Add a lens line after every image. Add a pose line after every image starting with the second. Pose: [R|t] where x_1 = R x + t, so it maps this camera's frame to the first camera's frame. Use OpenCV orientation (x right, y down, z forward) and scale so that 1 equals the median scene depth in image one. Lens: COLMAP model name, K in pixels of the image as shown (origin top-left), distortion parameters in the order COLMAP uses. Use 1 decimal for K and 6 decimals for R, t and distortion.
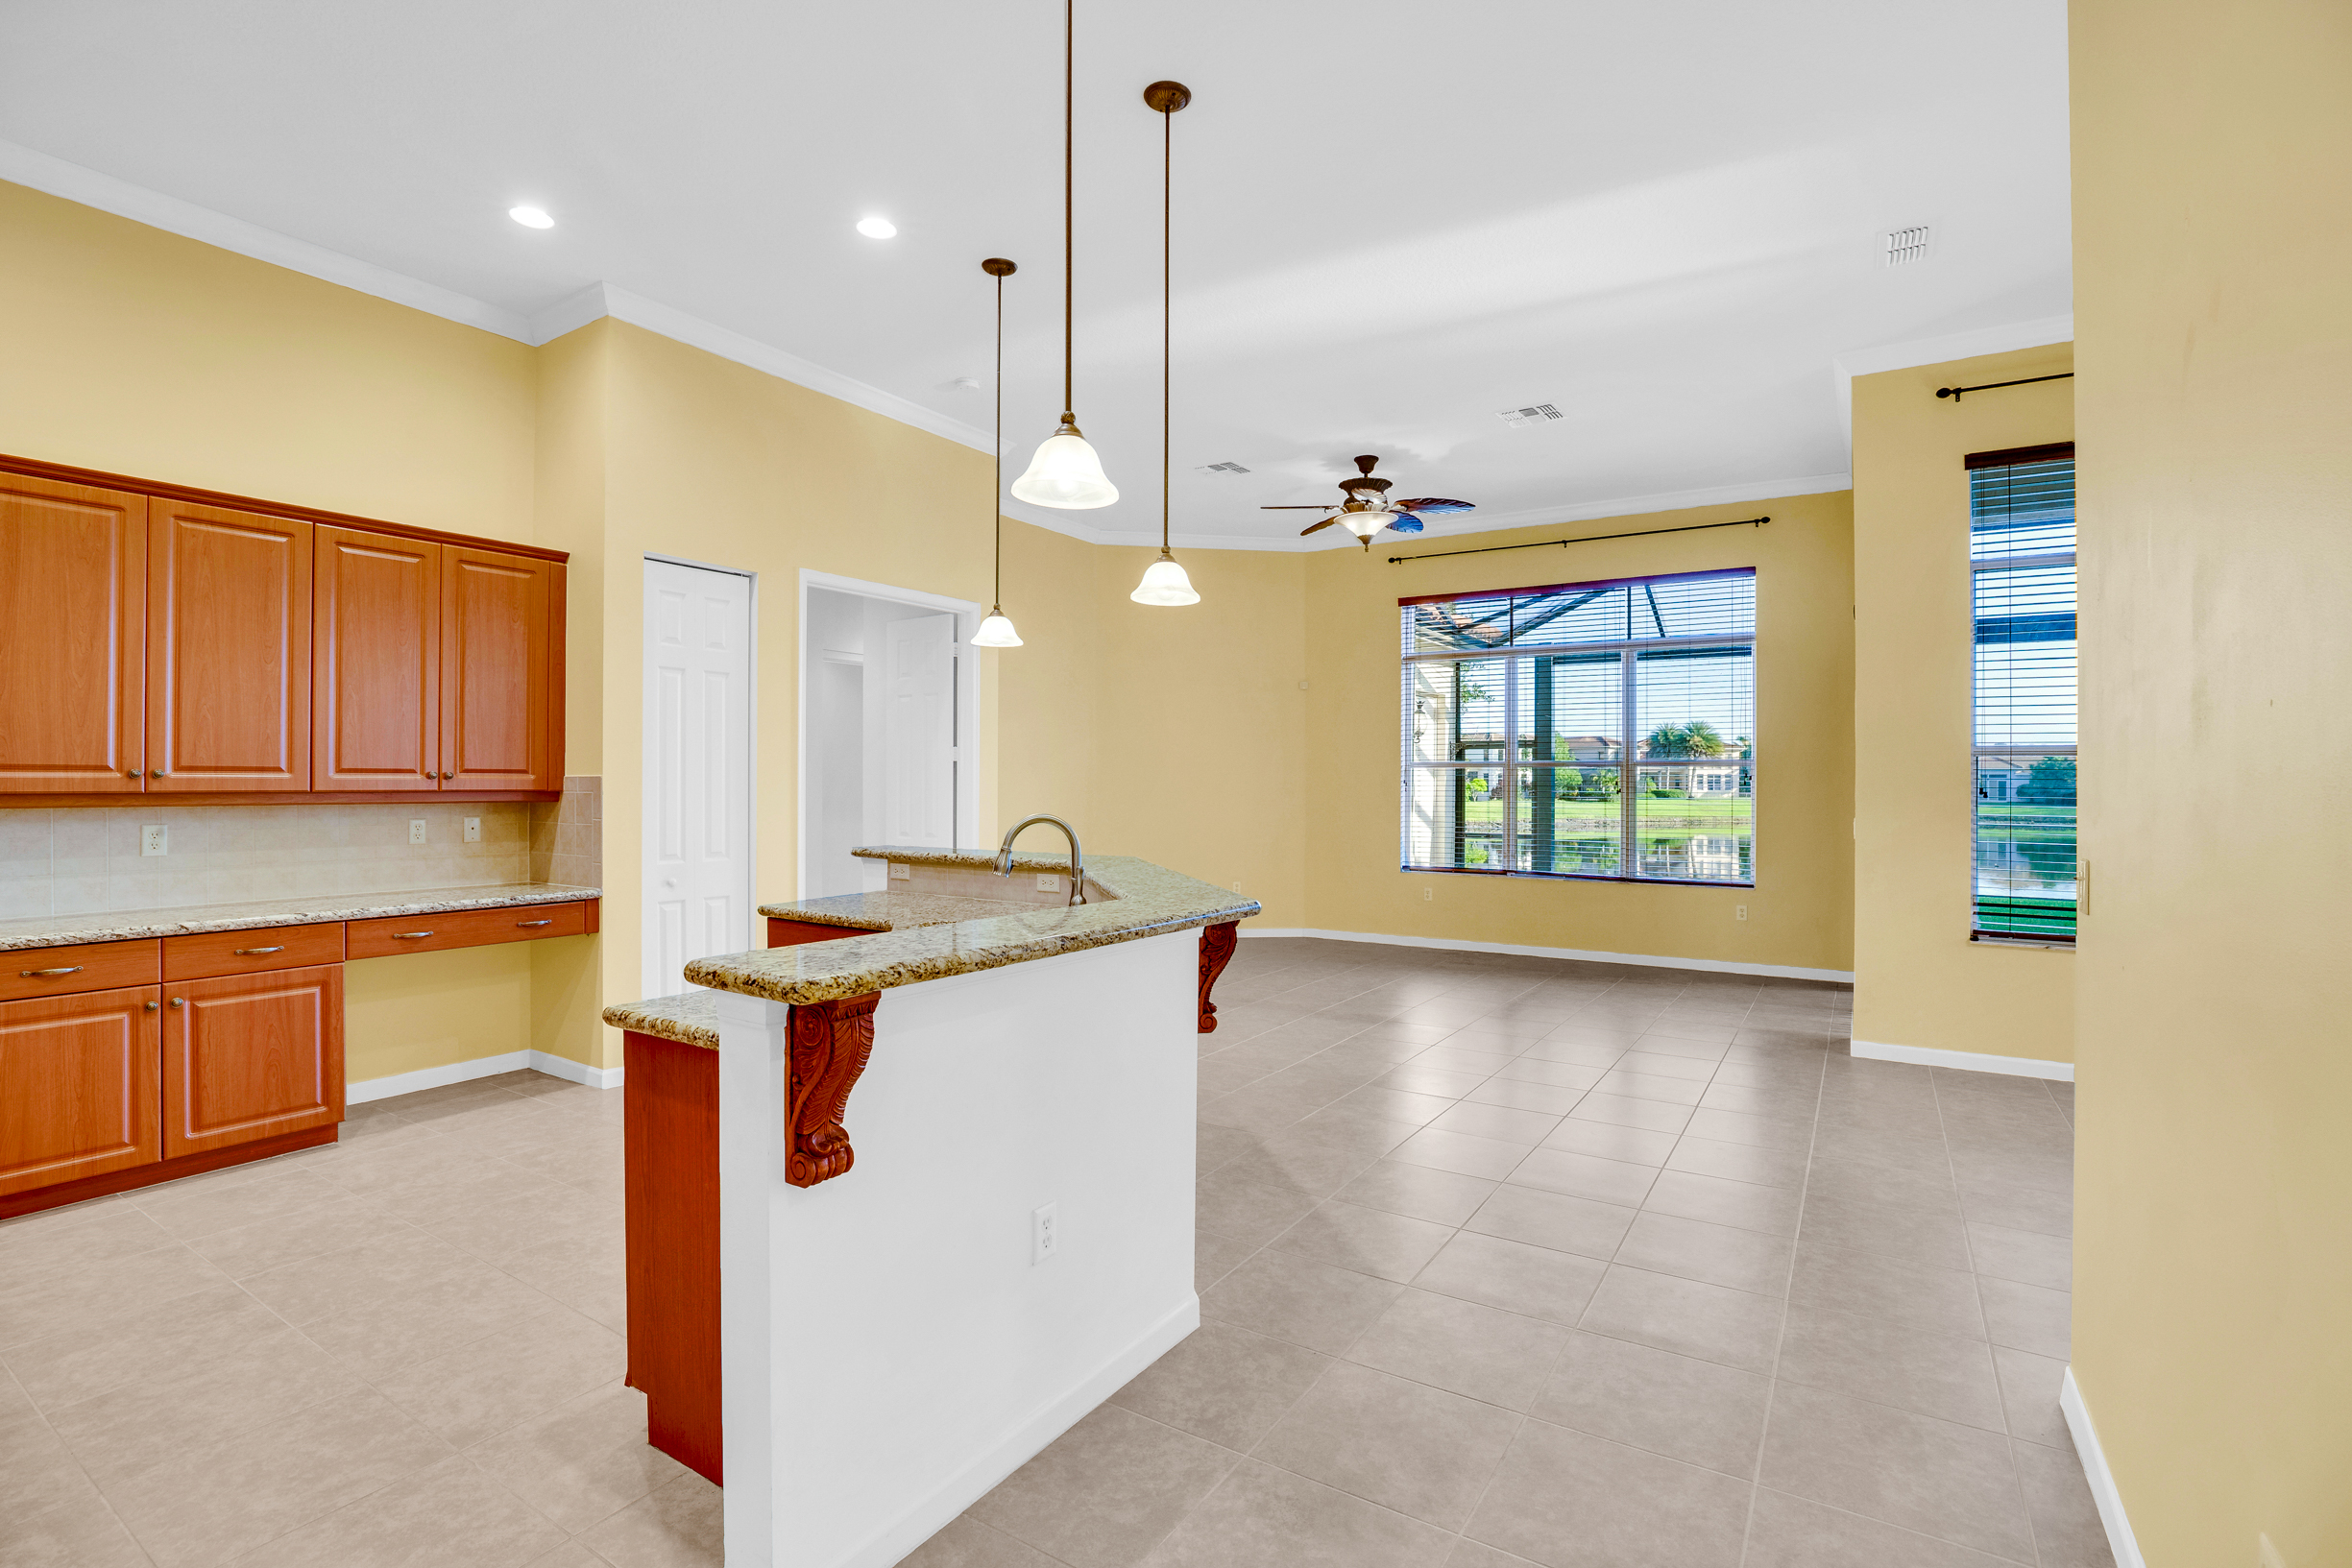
lens RADIAL K [[1082.2, 0, 1185.3], [0, 1082.2, 781.1], [0, 0, 1]] dist [-0.045356, 0.013191]
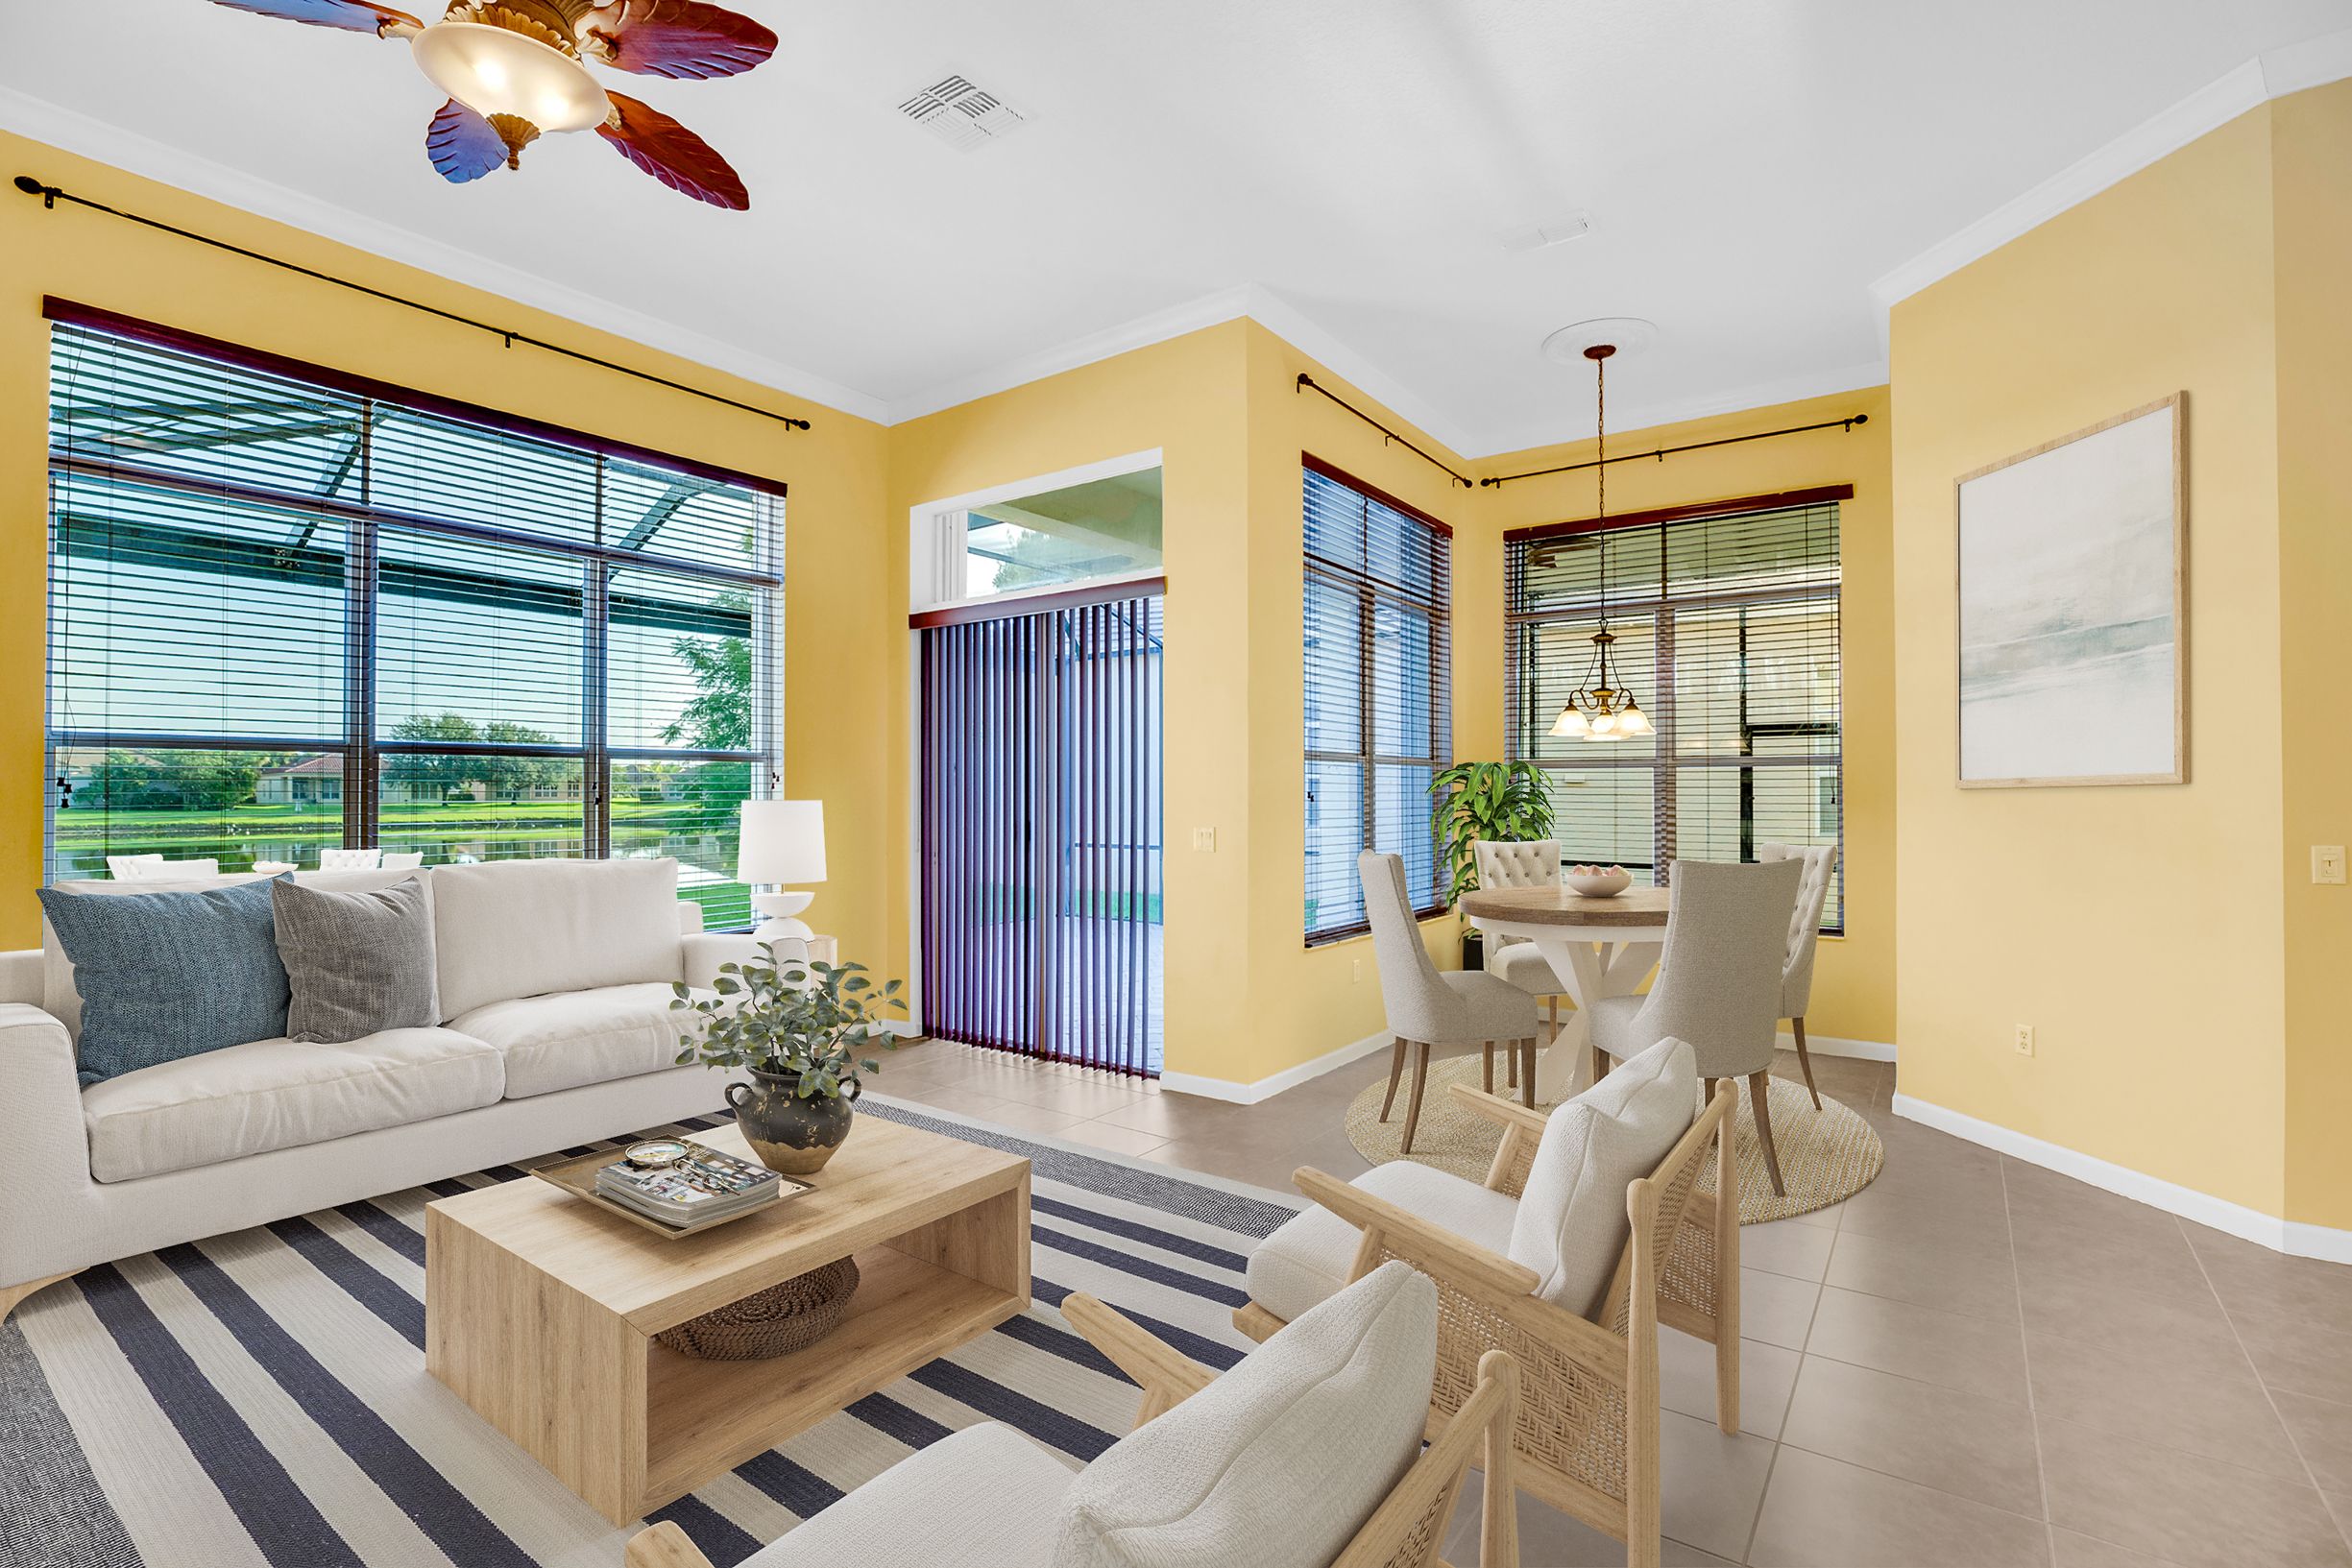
lens RADIAL K [[1082.2, 0, 1185.3], [0, 1082.2, 781.1], [0, 0, 1]] dist [-0.045356, 0.013191]
pose [[0.056567, 0.005798, 0.998382, -0.161687], [-0.002679, 0.999980, -0.005655, 0.002101], [-0.998395, -0.002355, 0.056581, 0.656948]]
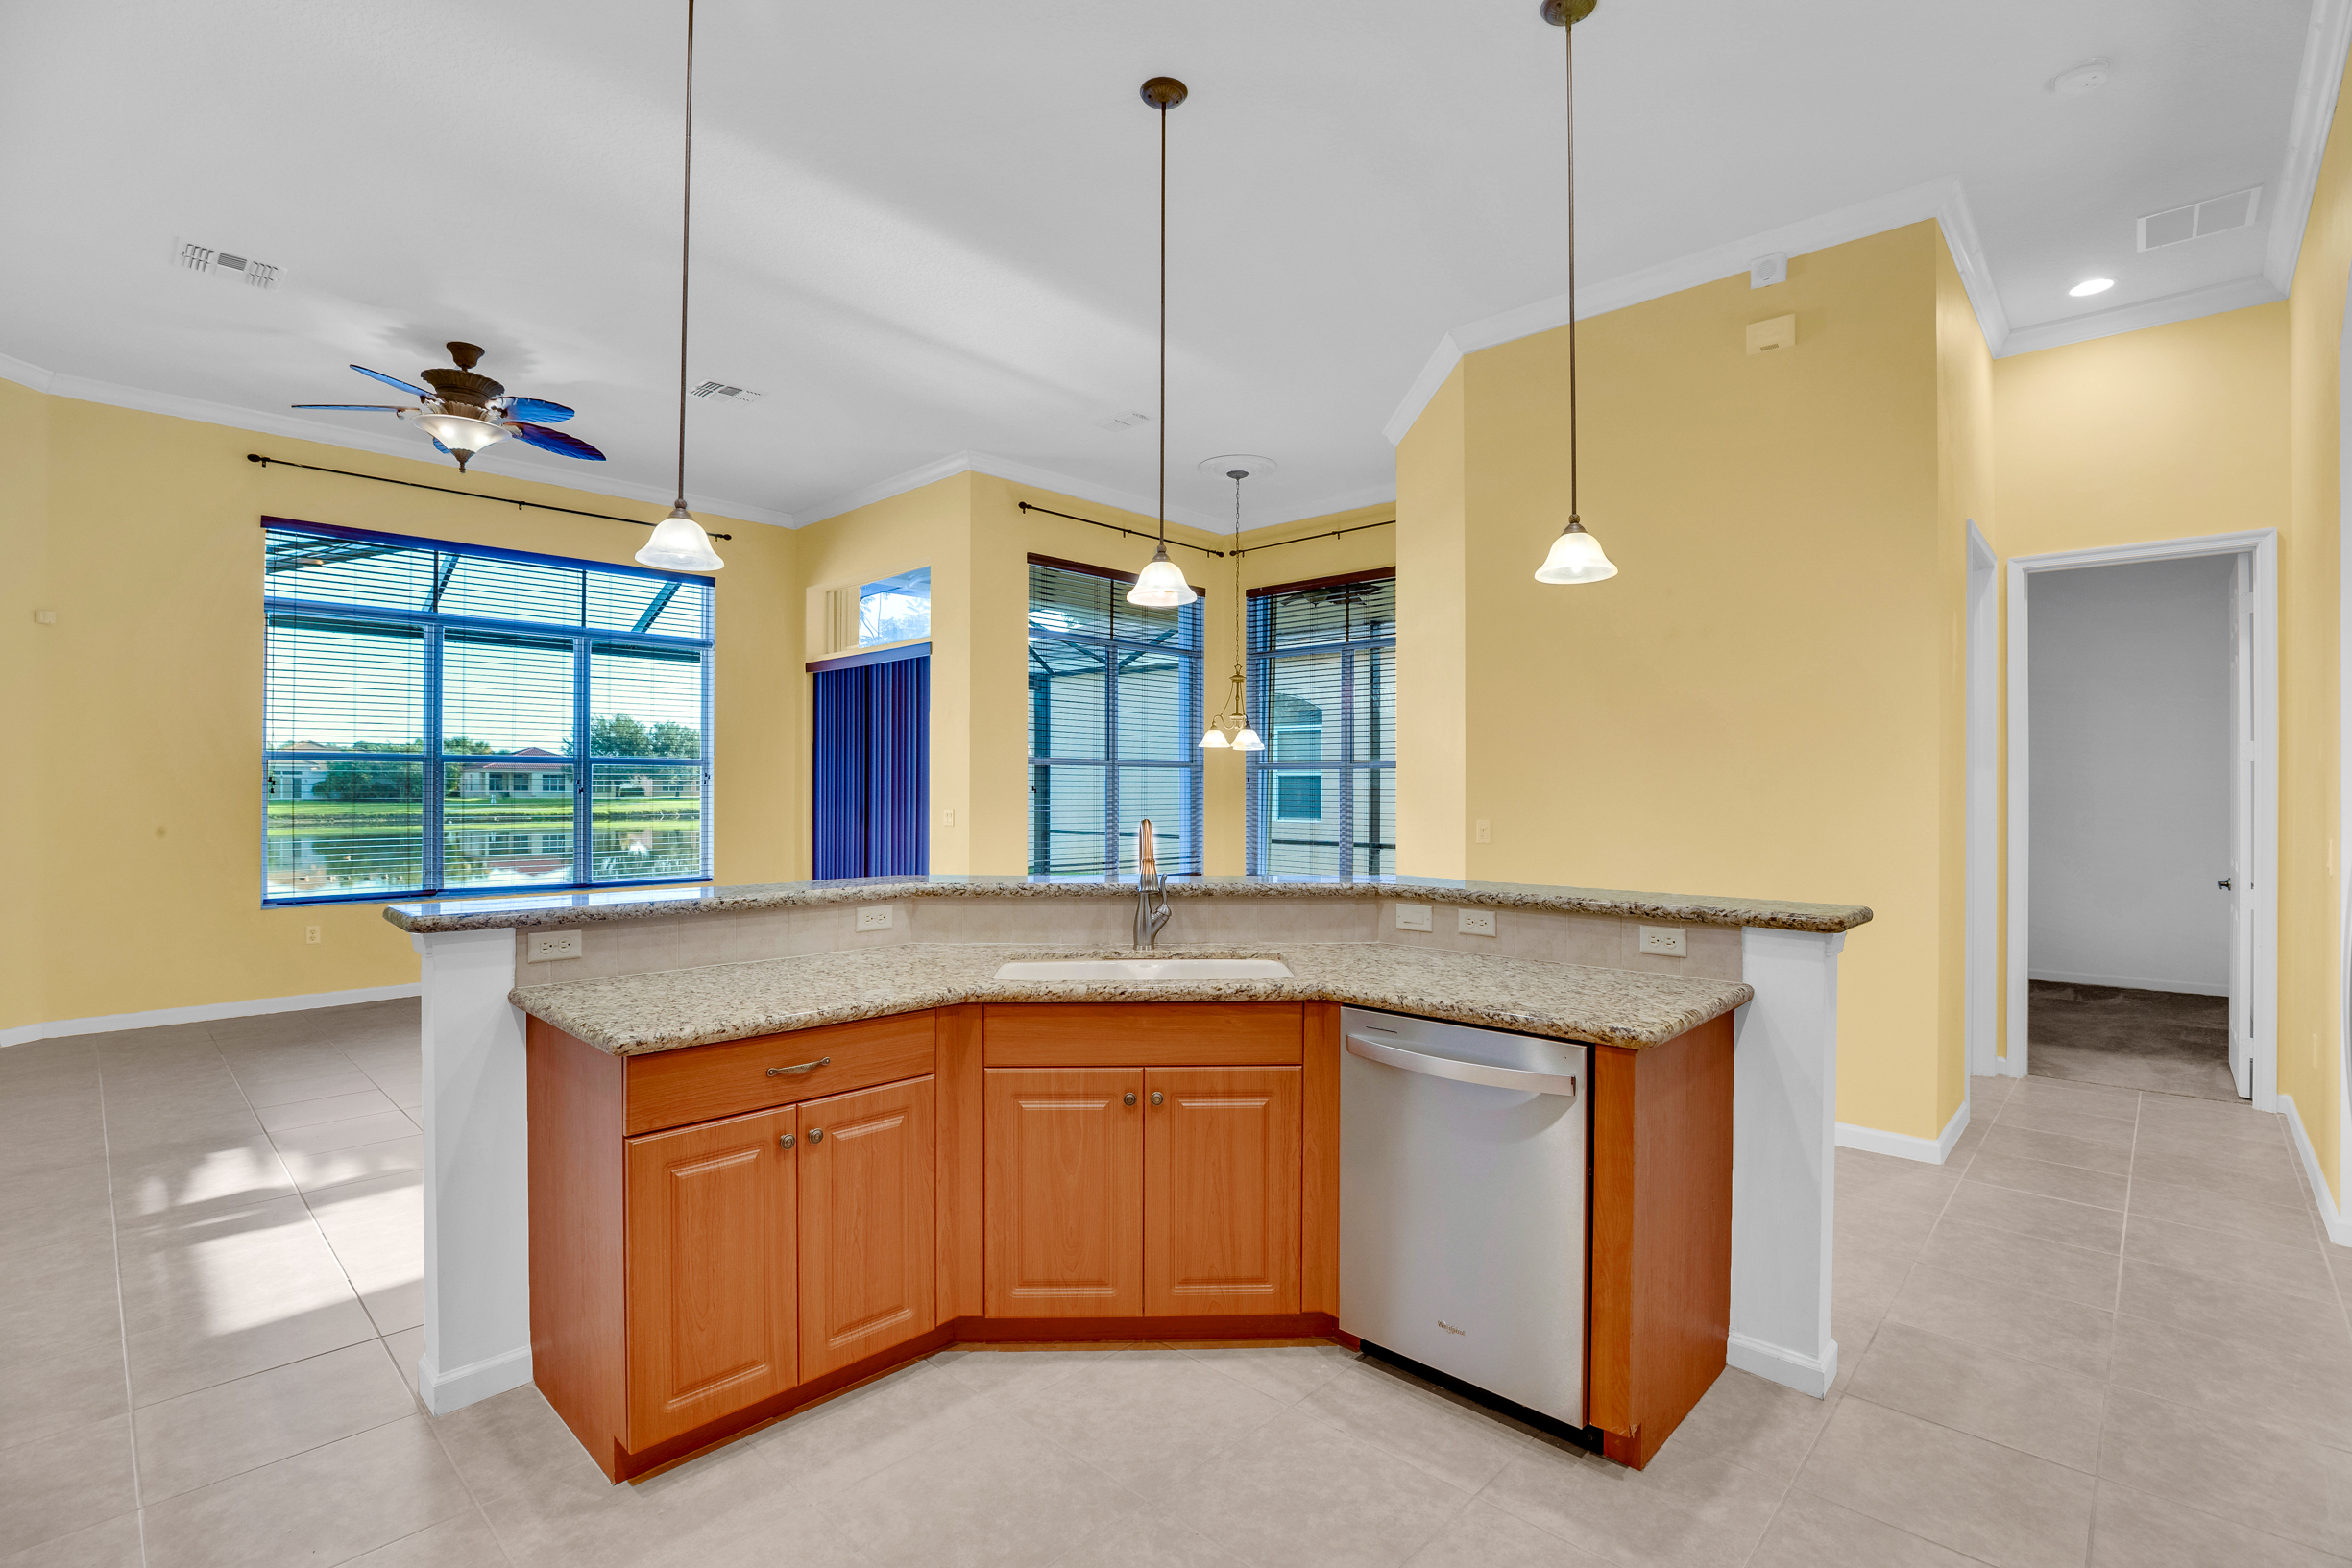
lens RADIAL K [[1082.2, 0, 1185.3], [0, 1082.2, 781.1], [0, 0, 1]] dist [-0.045356, 0.013191]
pose [[0.182266, 0.001549, 0.983248, -0.407325], [-0.004069, 0.999991, -0.000821, 0.000051], [-0.983241, -0.003851, 0.182271, 0.328704]]
